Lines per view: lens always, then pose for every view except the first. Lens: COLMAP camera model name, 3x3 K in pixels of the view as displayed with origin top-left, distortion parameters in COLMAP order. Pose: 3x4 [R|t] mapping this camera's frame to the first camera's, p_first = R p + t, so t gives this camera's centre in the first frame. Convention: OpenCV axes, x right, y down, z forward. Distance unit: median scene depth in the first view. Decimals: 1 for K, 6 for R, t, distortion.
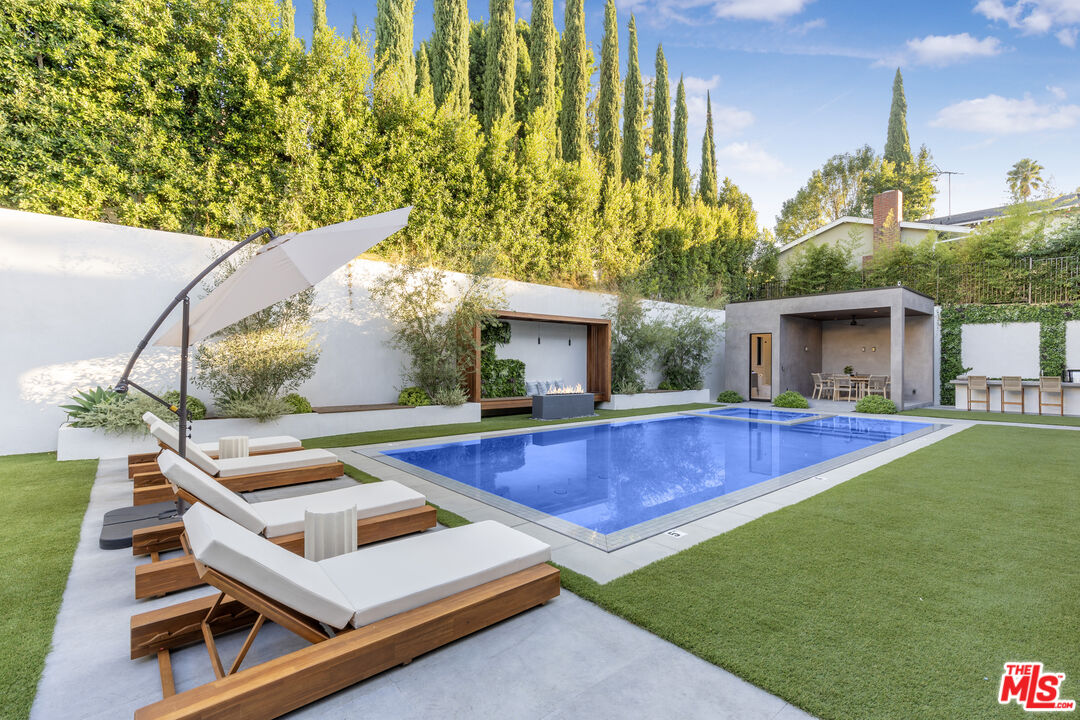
lens RADIAL K [[483.1, 0, 540.0], [0, 483.1, 360.0], [0, 0, 1]] dist [0.002130, 0.000294]
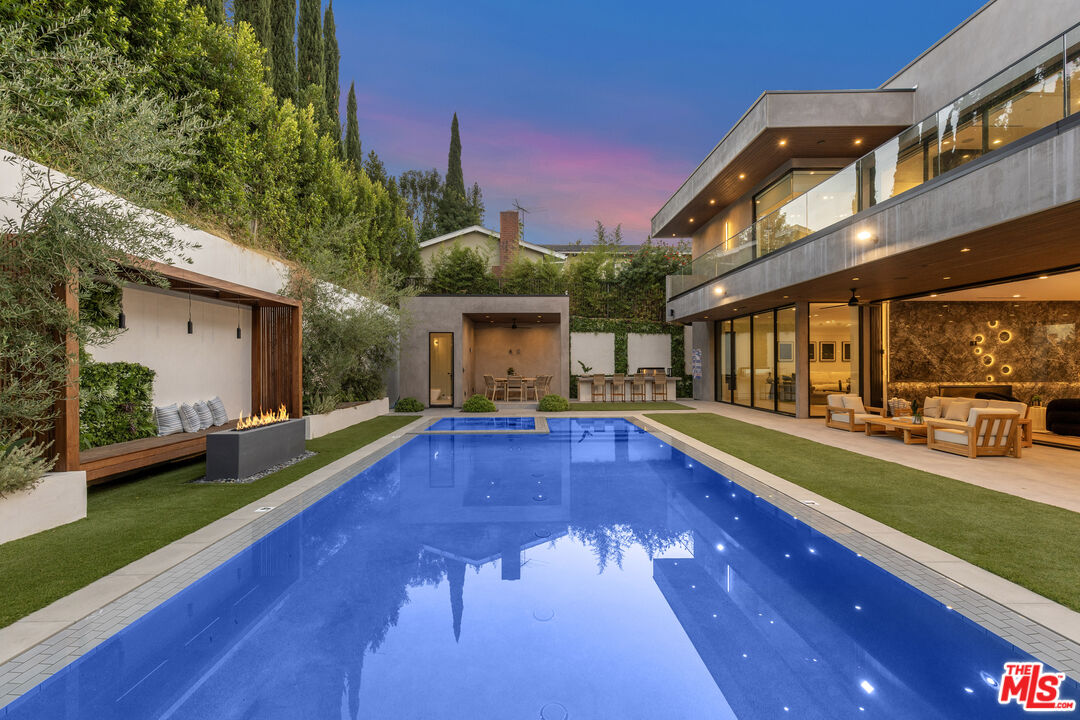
lens RADIAL K [[483.1, 0, 540.0], [0, 483.1, 360.0], [0, 0, 1]] dist [0.002130, 0.000294]
pose [[0.624427, -0.000487, 0.781083, -0.152060], [0.002265, 0.999997, -0.001187, -0.002131], [-0.781080, 0.002510, 0.624426, 0.332883]]
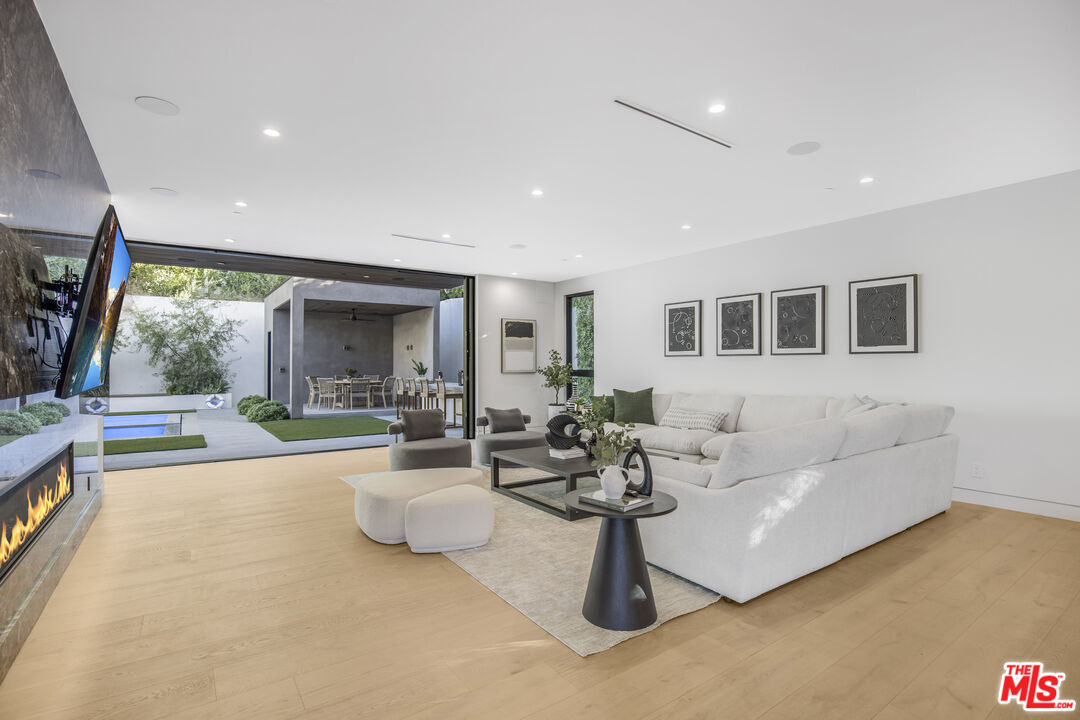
lens RADIAL K [[515.3, 0, 540.0], [0, 515.3, 360.0], [0, 0, 1]] dist [-0.044942, 0.033059]
pose [[0.995653, -0.002798, -0.093094, 1.188008], [0.002226, 0.999978, -0.006240, 0.008251], [0.093110, 0.006005, 0.995638, 0.122754]]
